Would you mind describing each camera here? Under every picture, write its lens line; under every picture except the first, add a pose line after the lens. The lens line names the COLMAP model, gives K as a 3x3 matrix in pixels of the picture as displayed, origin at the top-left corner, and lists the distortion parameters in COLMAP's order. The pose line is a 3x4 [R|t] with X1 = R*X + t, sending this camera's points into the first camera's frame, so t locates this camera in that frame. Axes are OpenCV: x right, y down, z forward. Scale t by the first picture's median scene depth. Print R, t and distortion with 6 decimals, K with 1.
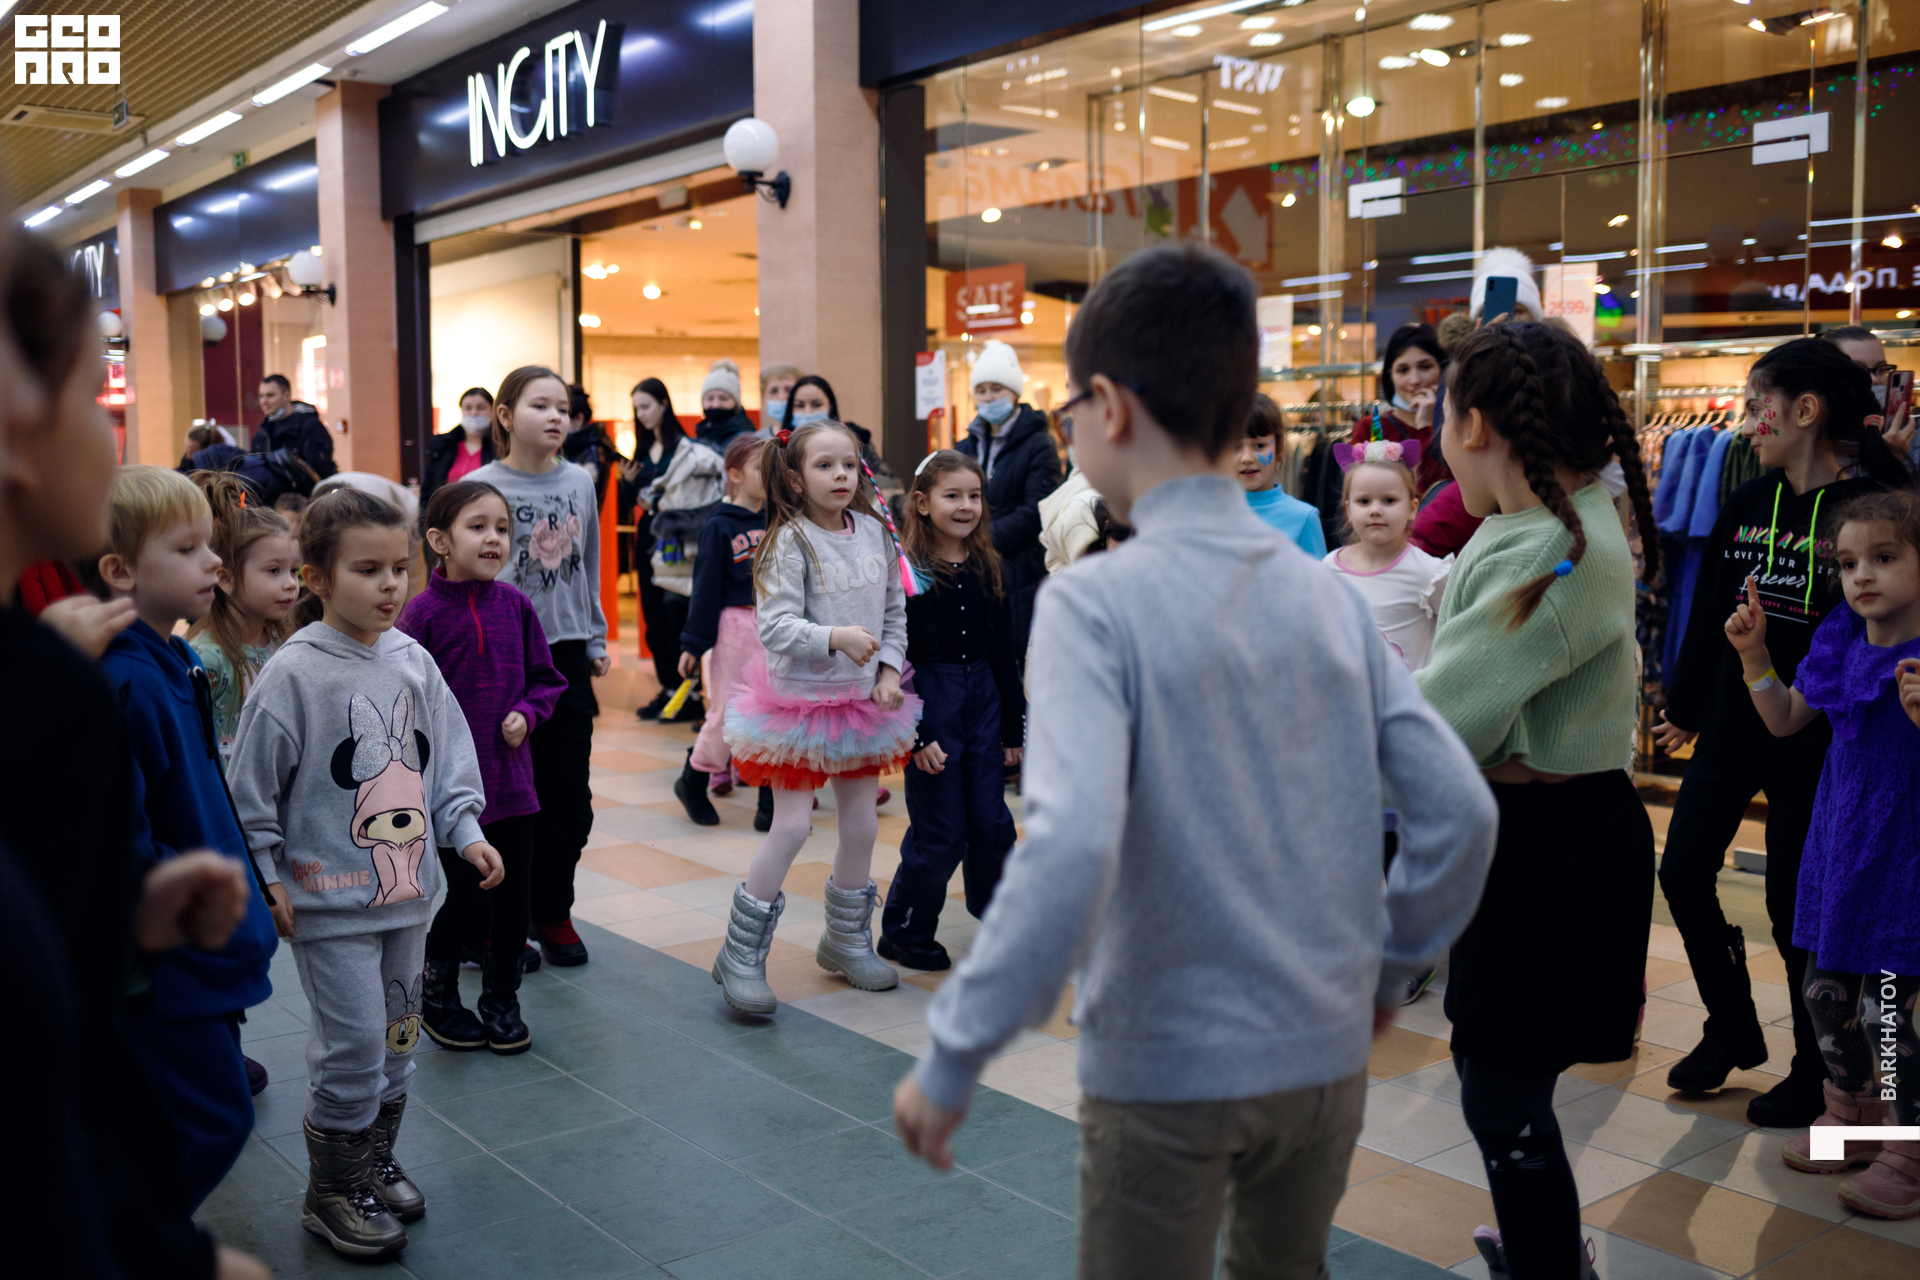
lens RADIAL K [[1845.0, 0, 960.0], [0, 1845.0, 640.0], [0, 0, 1]] dist [-0.082410, 0.056891]
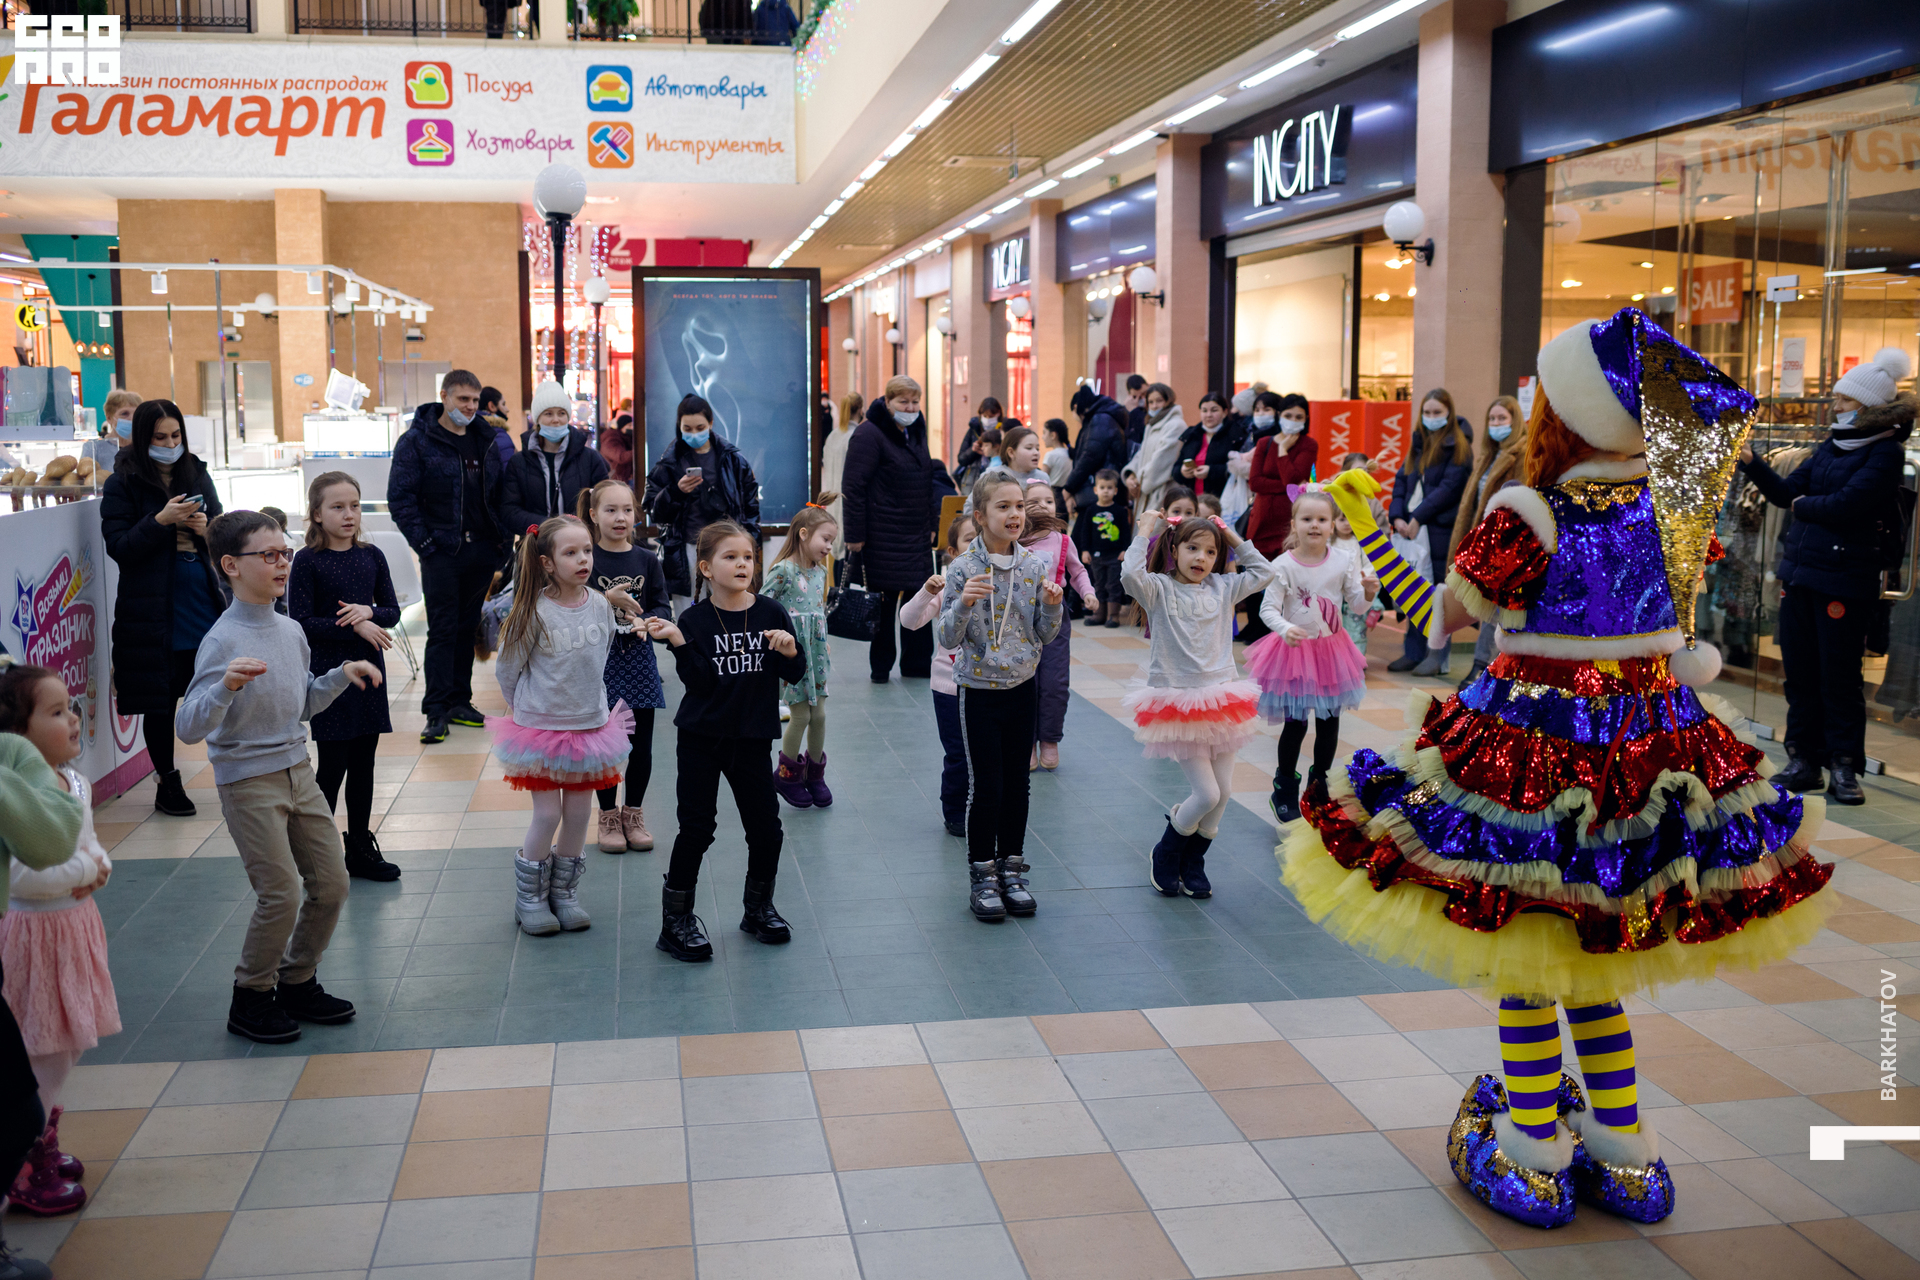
lens RADIAL K [[1845.0, 0, 960.0], [0, 1845.0, 640.0], [0, 0, 1]] dist [-0.082410, 0.056891]
pose [[0.878751, 0.068868, -0.472286, 0.164352], [-0.048678, 0.997307, 0.054853, -0.012931], [0.474792, -0.025212, 0.879737, -0.223846]]
